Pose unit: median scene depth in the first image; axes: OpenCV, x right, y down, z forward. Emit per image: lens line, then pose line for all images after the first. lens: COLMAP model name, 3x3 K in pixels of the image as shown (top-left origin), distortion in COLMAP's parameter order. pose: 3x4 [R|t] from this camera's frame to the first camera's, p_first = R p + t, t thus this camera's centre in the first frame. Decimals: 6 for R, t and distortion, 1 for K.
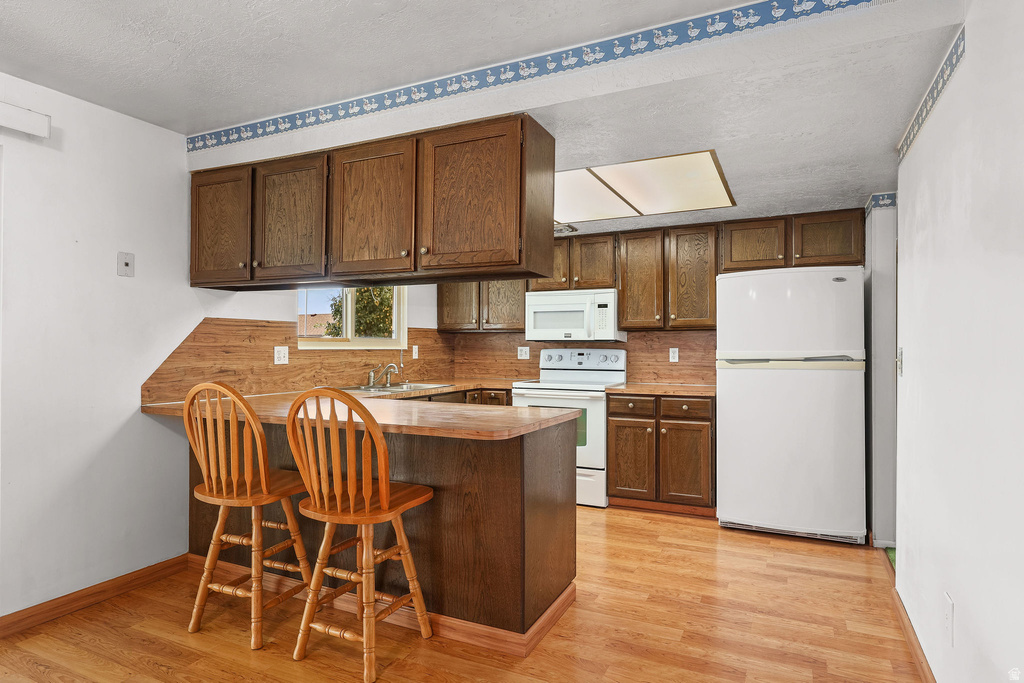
lens RADIAL K [[602.2, 0, 513.5], [0, 602.2, 343.8], [0, 0, 1]] dist [0.003232, -0.000759]
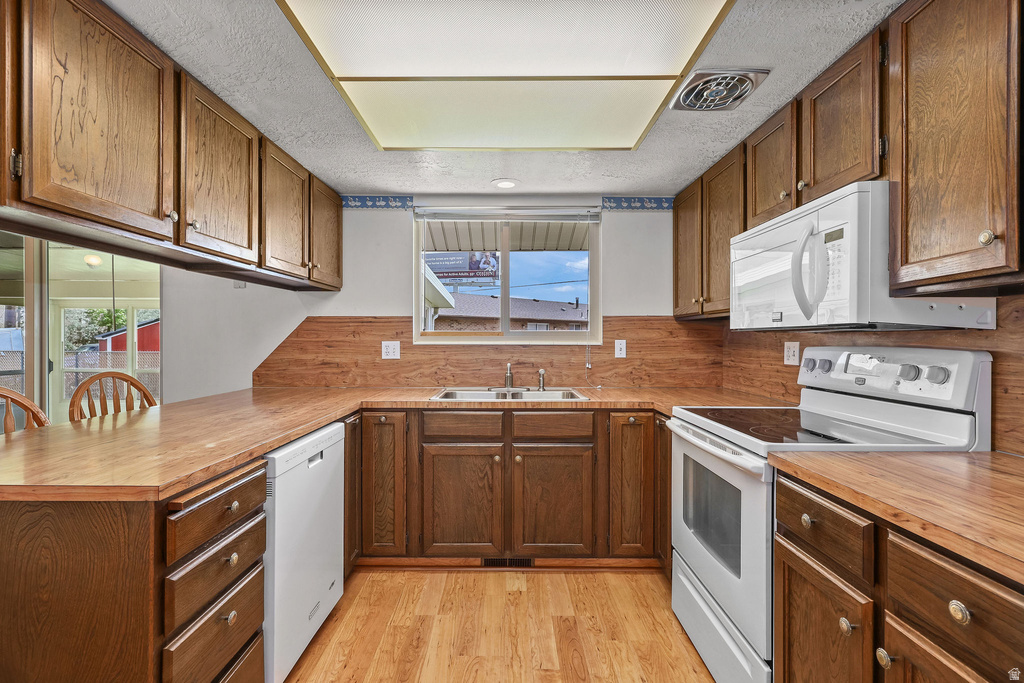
lens RADIAL K [[469.2, 0, 511.2], [0, 469.2, 341.7], [0, 0, 1]] dist [0.000953, 0.000542]
pose [[0.416923, 0.002574, -0.908938, 0.465331], [0.005282, 0.999972, 0.005255, 0.002216], [0.908927, -0.006992, 0.416898, 0.958865]]
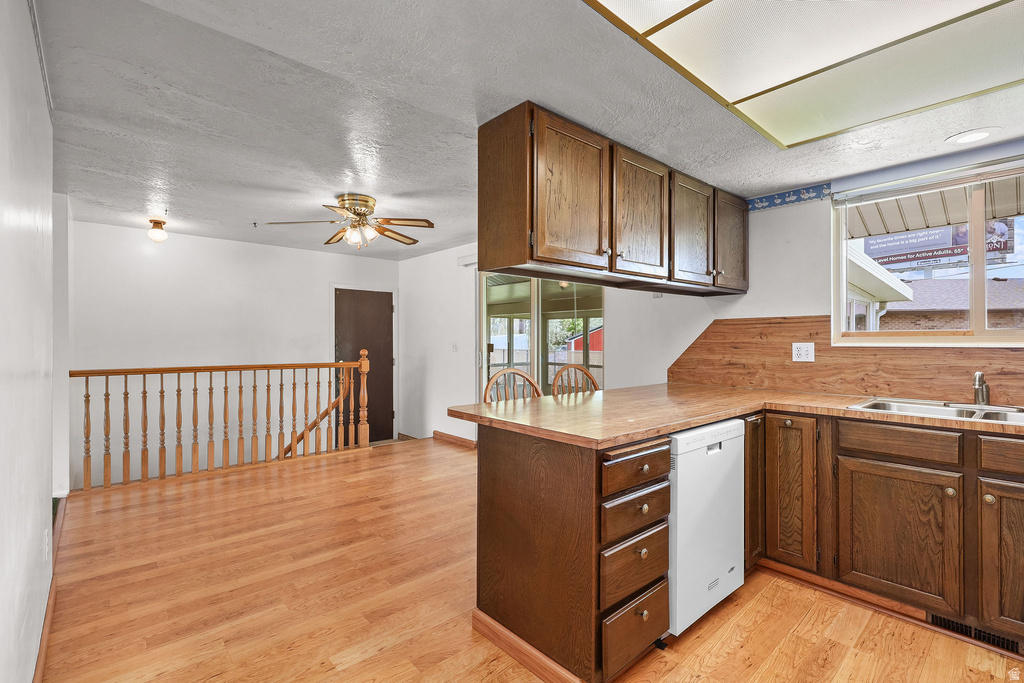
lens RADIAL K [[469.2, 0, 503.2], [0, 469.2, 342.5], [0, 0, 1]] dist [0.000953, 0.000542]
pose [[-0.412568, -0.000113, -0.910927, 0.540570], [0.005199, 0.999983, -0.002479, 0.003551], [0.910912, -0.005759, -0.412561, 0.980765]]
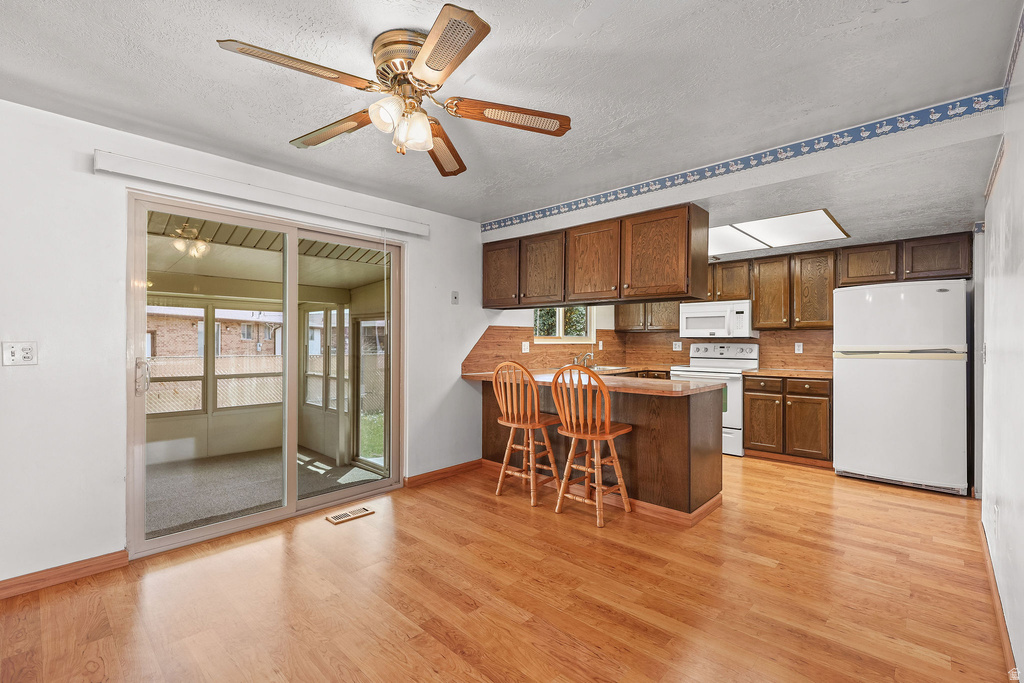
lens RADIAL K [[469.2, 0, 501.6], [0, 469.2, 341.6], [0, 0, 1]] dist [0.000953, 0.000542]
pose [[0.950344, -0.000549, -0.311202, -0.051696], [0.002393, 0.999982, 0.005544, -0.004276], [0.311193, -0.006013, 0.950328, -0.279047]]
